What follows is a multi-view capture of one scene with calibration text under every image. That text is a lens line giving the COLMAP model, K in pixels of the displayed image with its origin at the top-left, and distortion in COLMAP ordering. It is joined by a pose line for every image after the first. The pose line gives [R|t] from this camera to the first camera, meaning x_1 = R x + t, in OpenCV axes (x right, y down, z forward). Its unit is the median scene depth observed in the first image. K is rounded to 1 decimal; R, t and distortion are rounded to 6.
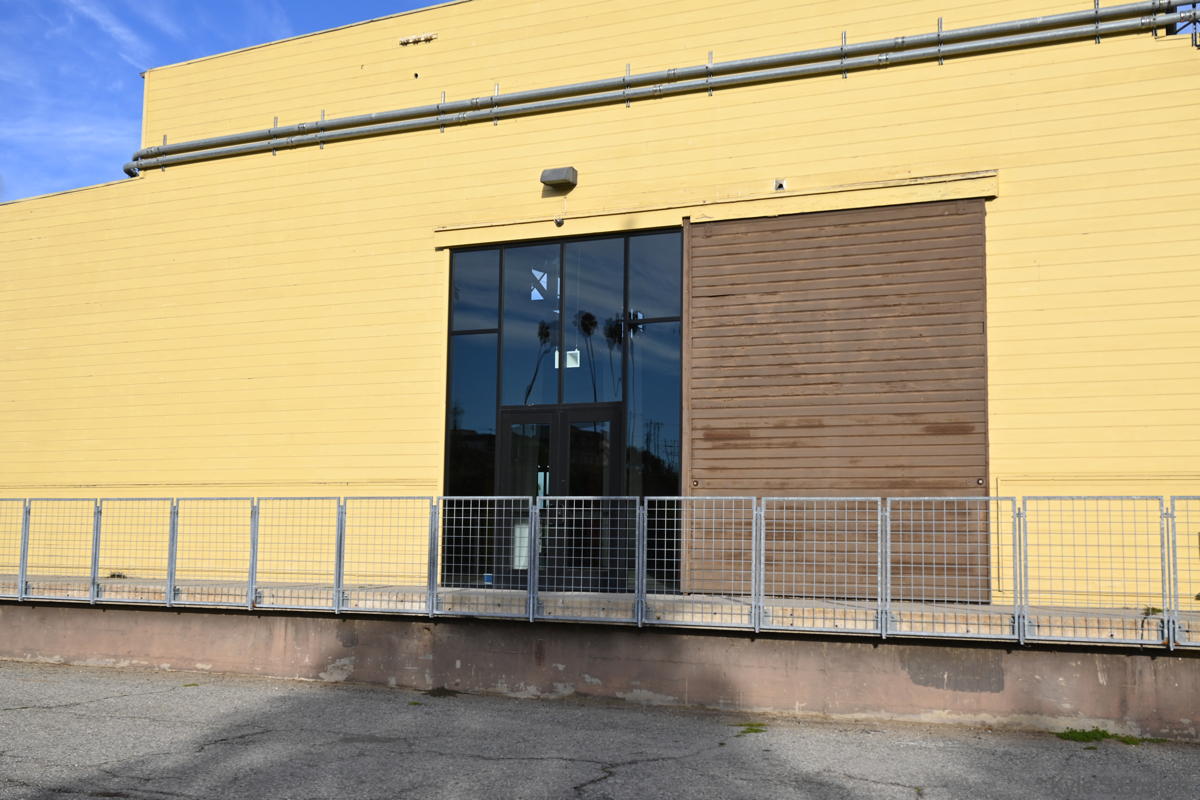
lens RADIAL K [[1326.5, 0, 598.8], [0, 1326.5, 392.4], [0, 0, 1]] dist [-0.002775, 0.000000]
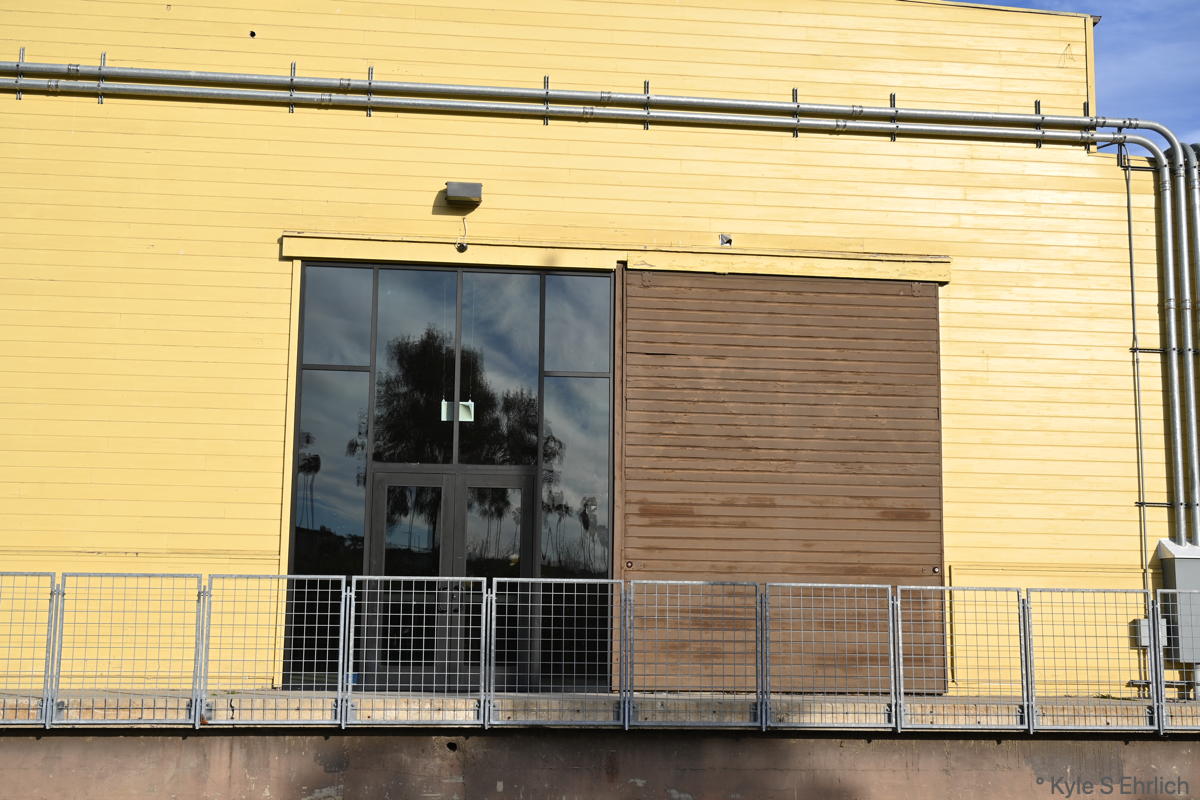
lens RADIAL K [[1523.1, 0, 604.0], [0, 1523.1, 388.8], [0, 0, 1]] dist [0.022918, 0.000000]
pose [[0.855017, 0.078405, 0.512639, -0.487882], [-0.057698, 0.996750, -0.056215, 0.010721], [-0.515380, 0.018487, 0.856762, 0.148235]]
